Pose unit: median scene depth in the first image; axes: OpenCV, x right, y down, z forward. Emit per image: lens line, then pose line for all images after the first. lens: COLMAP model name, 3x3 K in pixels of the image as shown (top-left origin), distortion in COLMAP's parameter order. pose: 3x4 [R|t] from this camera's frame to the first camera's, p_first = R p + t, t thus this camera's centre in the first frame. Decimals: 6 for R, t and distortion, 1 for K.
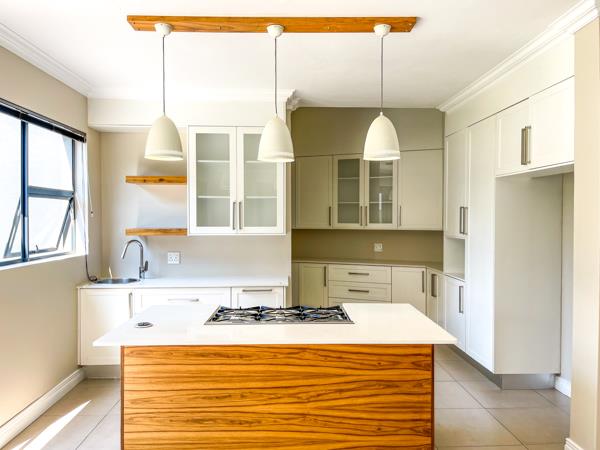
lens RADIAL K [[472.3, 0, 300.0], [0, 472.3, 225.0], [0, 0, 1]] dist [0.079816, -0.109491]
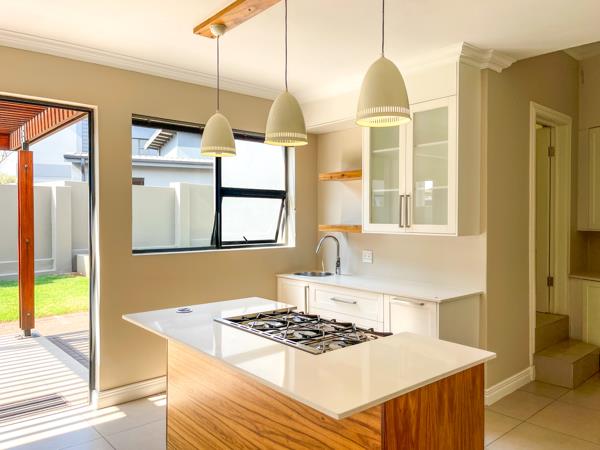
lens RADIAL K [[472.3, 0, 300.0], [0, 472.3, 225.0], [0, 0, 1]] dist [0.079816, -0.109491]
pose [[0.621208, 0.016959, -0.783462, 0.421563], [-0.015818, 0.999833, 0.009101, 0.000090], [0.783486, 0.006740, 0.621373, 0.326380]]
